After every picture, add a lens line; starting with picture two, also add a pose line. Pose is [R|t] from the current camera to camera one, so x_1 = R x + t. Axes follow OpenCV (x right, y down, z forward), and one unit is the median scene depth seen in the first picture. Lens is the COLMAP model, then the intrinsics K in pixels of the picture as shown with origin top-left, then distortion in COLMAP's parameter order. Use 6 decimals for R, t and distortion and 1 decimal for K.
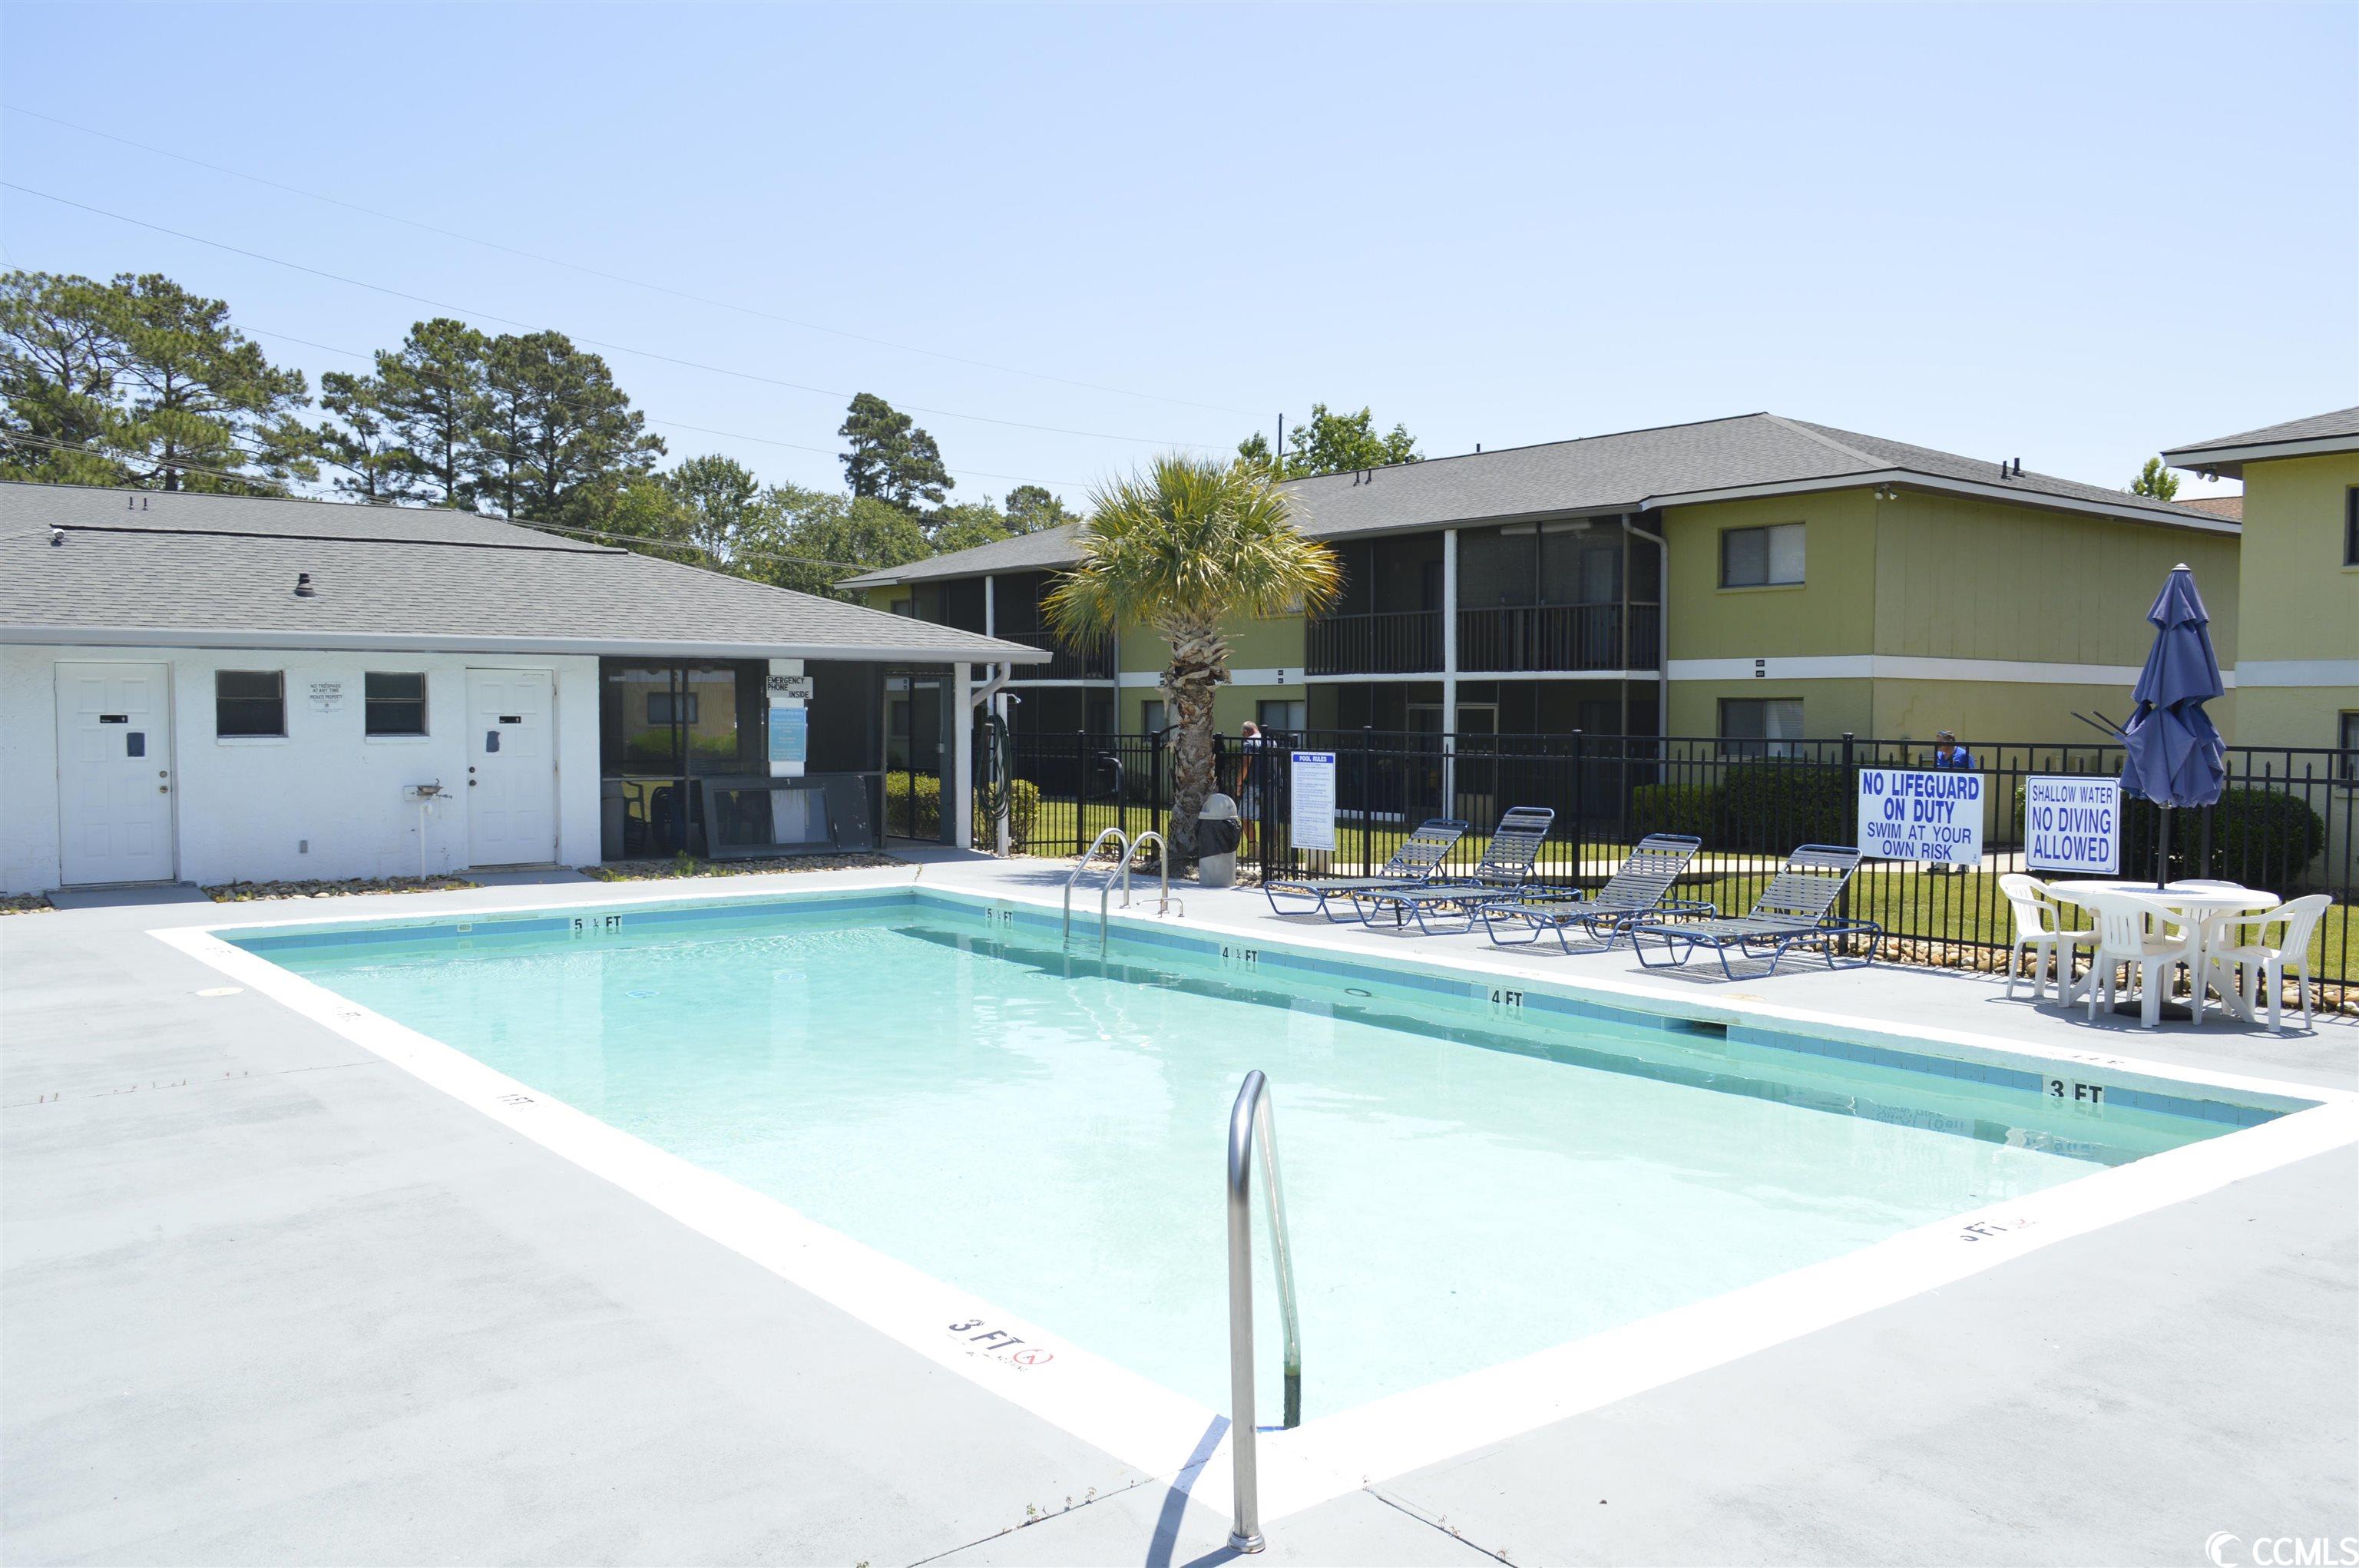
lens RADIAL K [[1861.7, 0, 1185.7], [0, 1861.7, 780.8], [0, 0, 1]] dist [-0.012432, 0.011304]
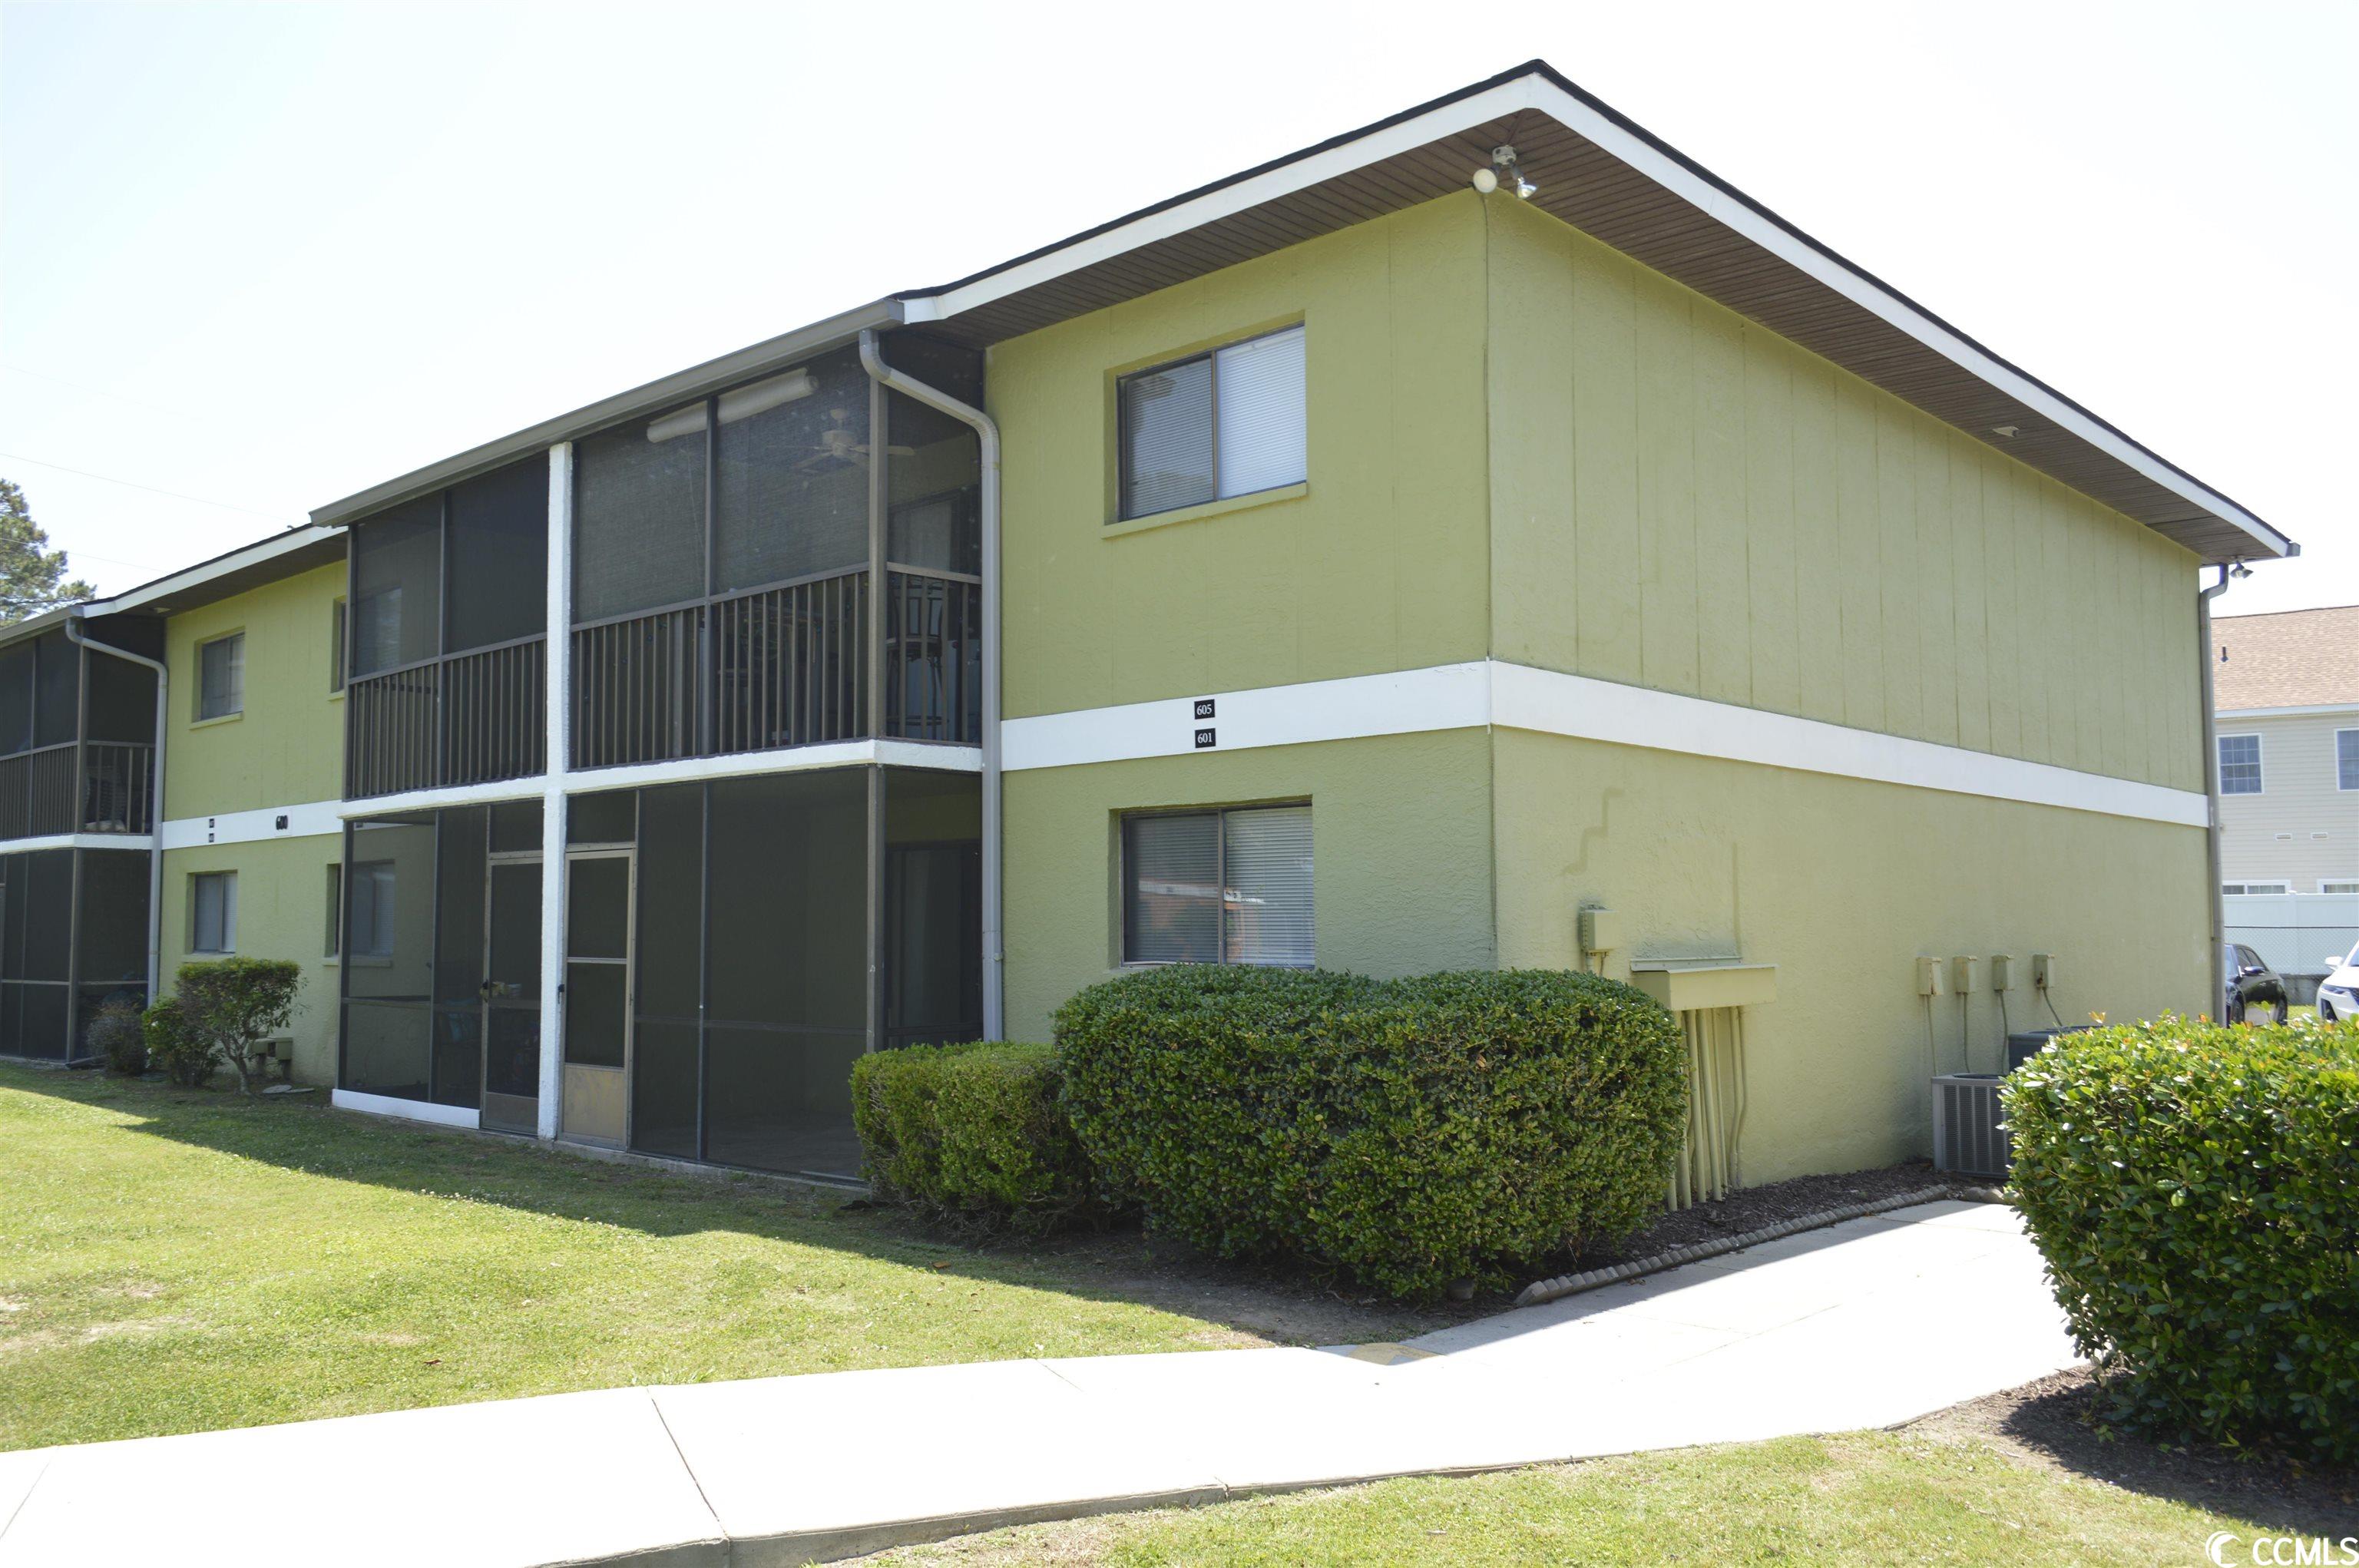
lens RADIAL K [[1861.7, 0, 1185.6], [0, 1861.7, 788.3], [0, 0, 1]] dist [-0.012432, 0.011304]
pose [[0.988388, 0.001398, 0.151946, 0.237935], [0.015769, 0.993615, -0.111719, -0.006279], [-0.151132, 0.112818, 0.982055, 0.612038]]
